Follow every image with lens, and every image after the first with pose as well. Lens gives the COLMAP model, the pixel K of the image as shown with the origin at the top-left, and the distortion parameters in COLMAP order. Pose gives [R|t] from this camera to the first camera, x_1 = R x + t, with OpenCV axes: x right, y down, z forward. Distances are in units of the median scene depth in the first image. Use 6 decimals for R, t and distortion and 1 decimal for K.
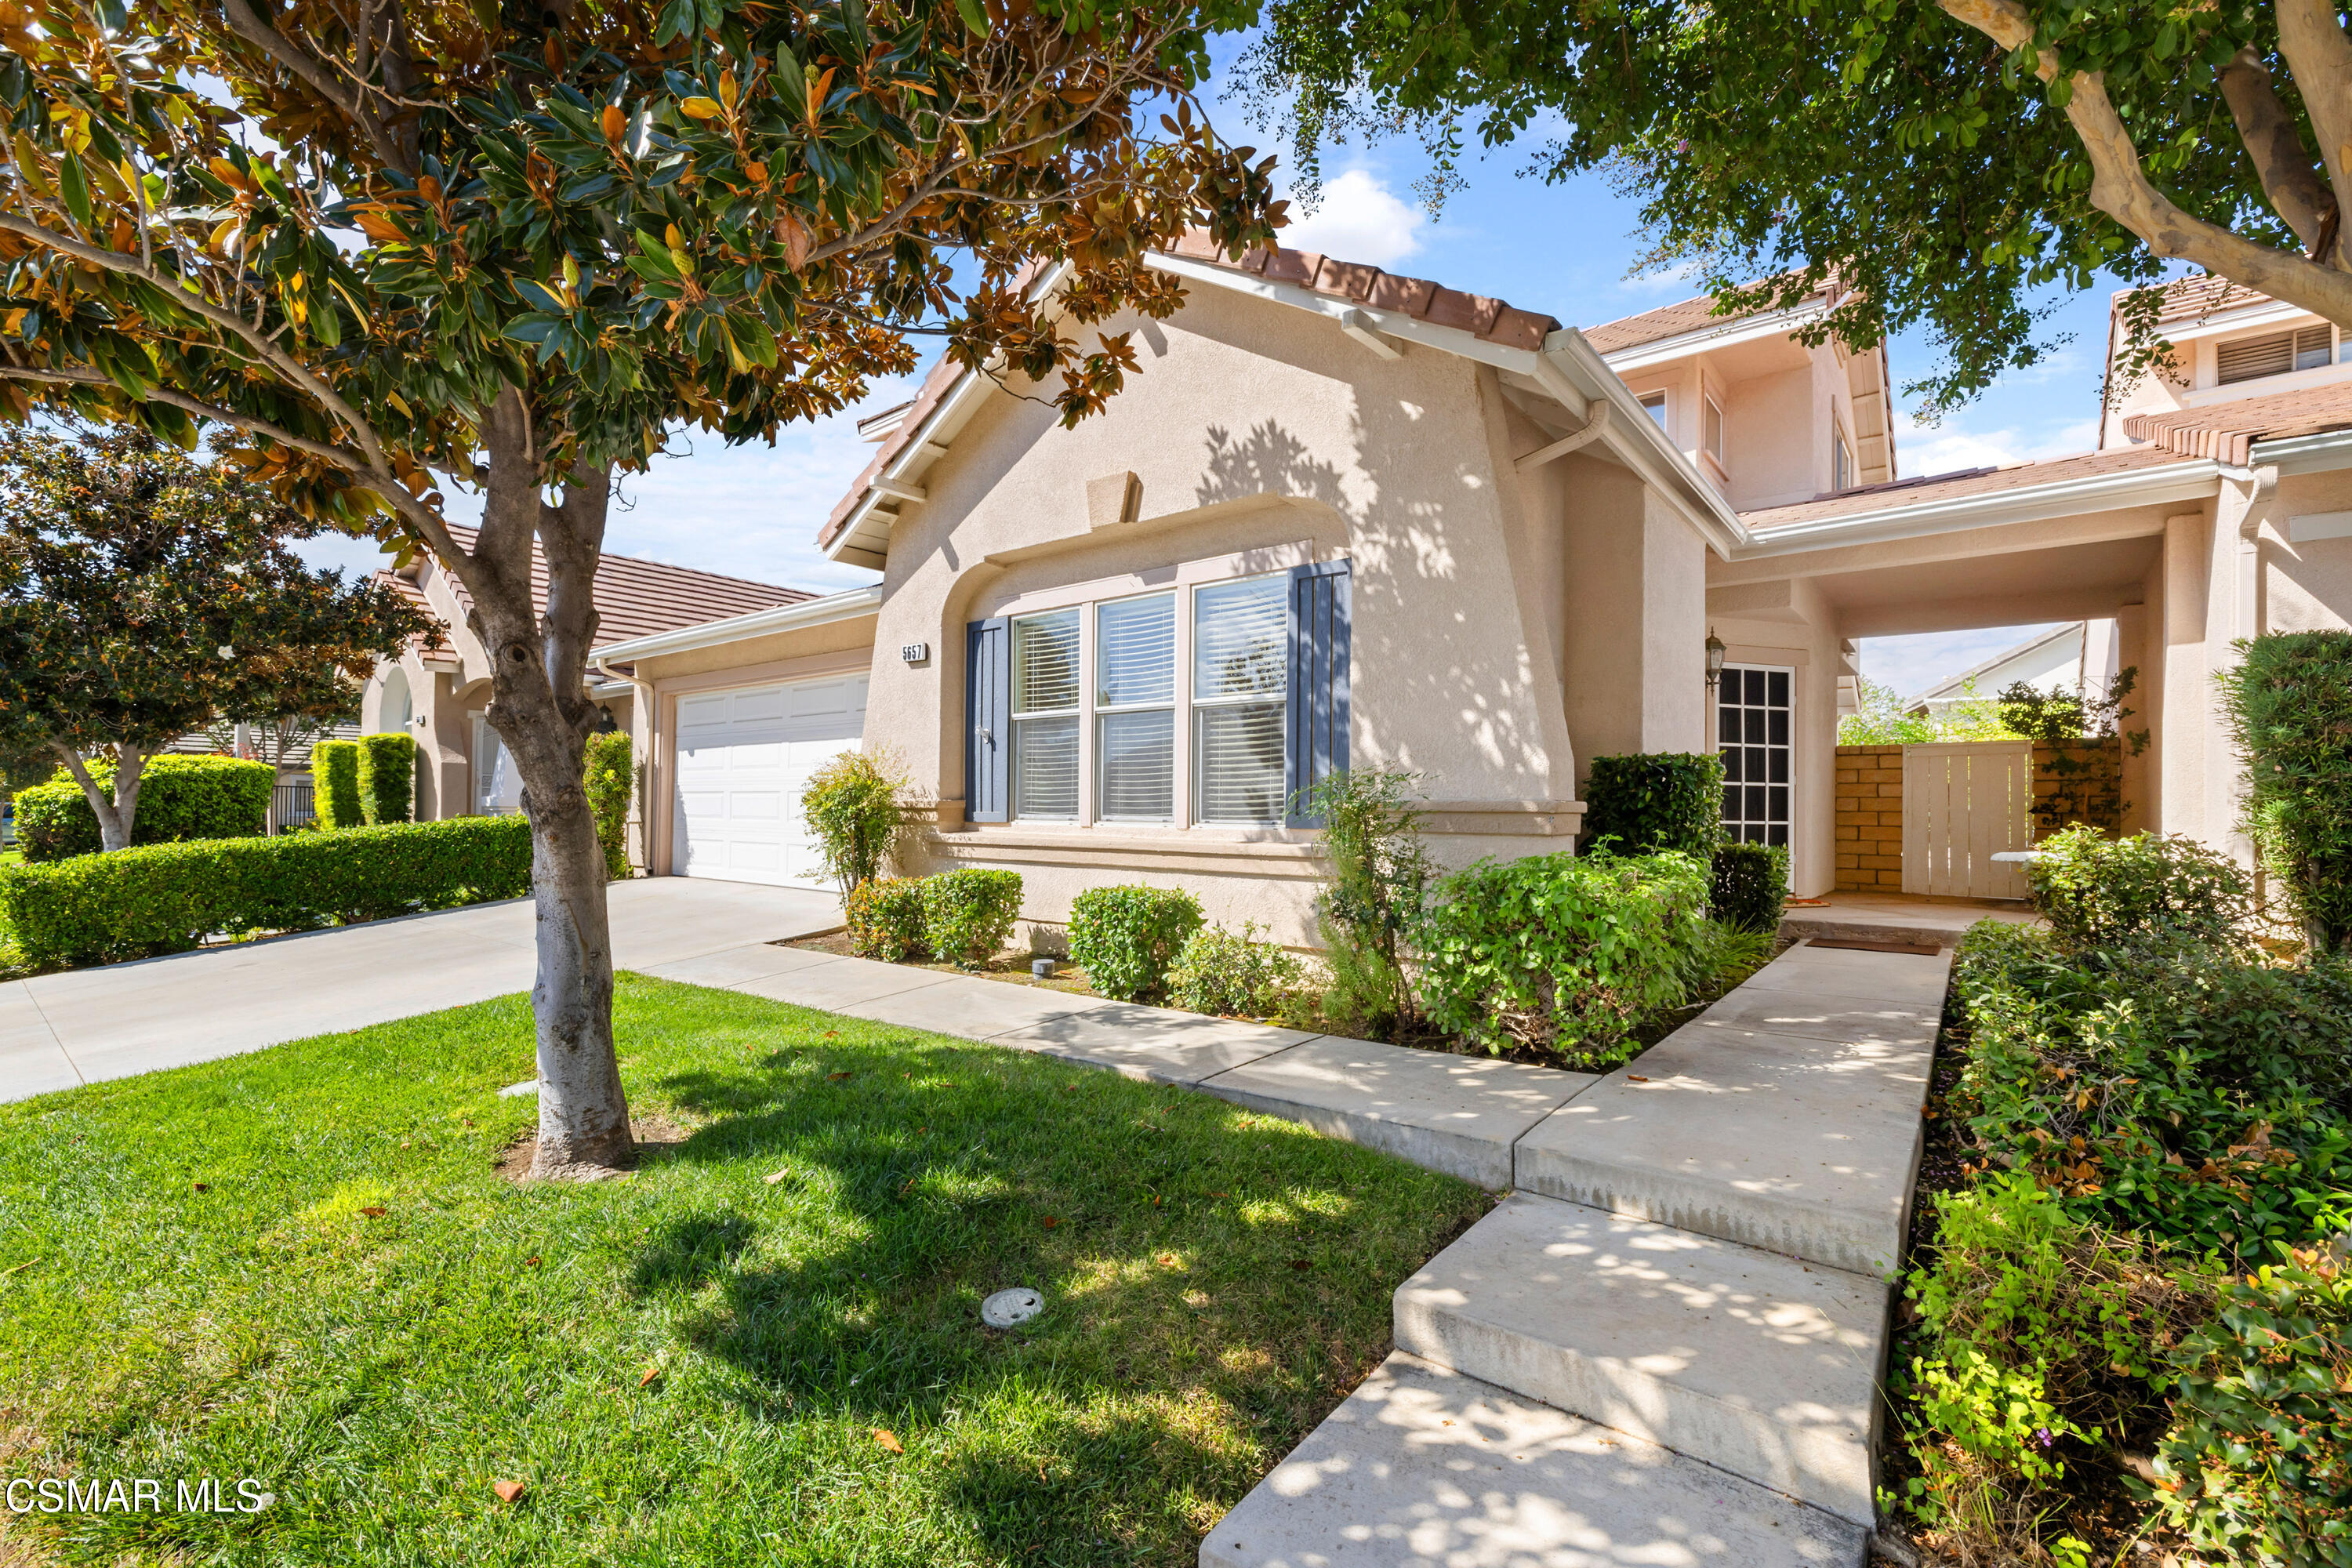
lens RADIAL K [[1040.7, 0, 1175.2], [0, 1040.7, 780.2], [0, 0, 1]] dist [-0.001025, 0.000006]
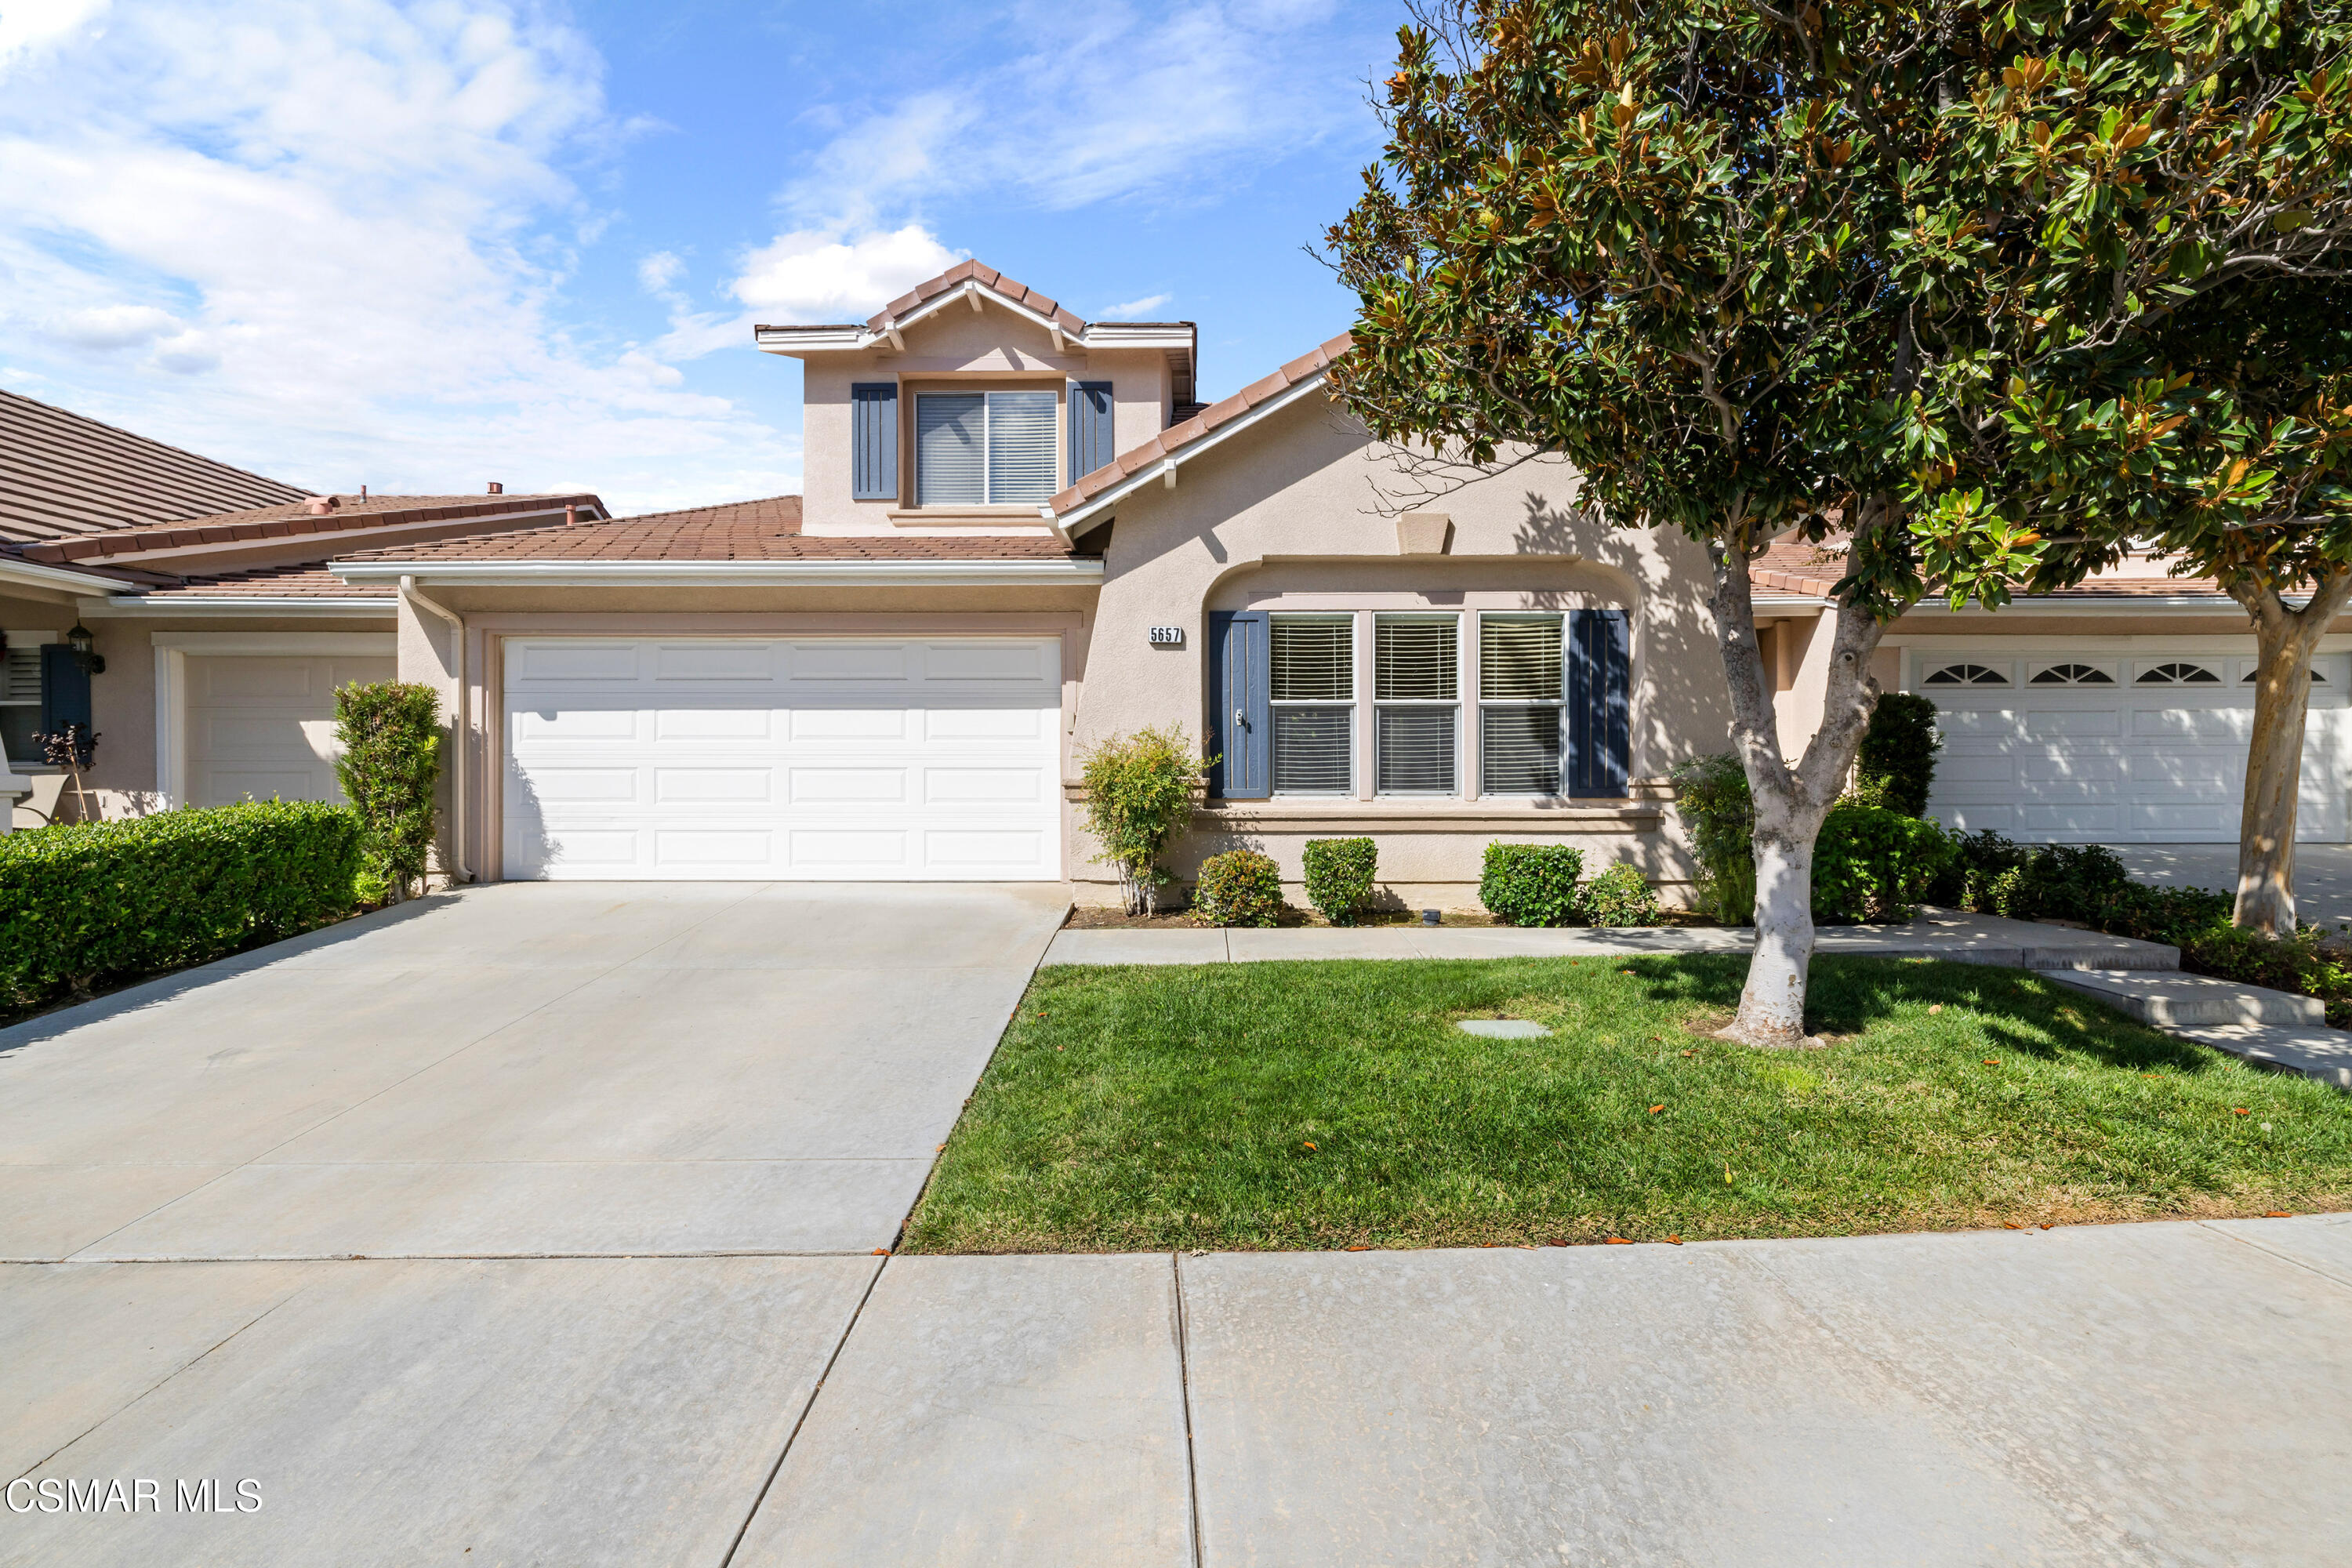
lens RADIAL K [[1040.7, 0, 1178.4], [0, 1040.7, 771.0], [0, 0, 1]] dist [-0.001025, 0.000006]
pose [[0.773152, -0.008455, 0.634164, -1.095960], [-0.009837, 0.999631, 0.025321, -0.017685], [-0.634145, -0.025816, 0.772783, 0.238031]]
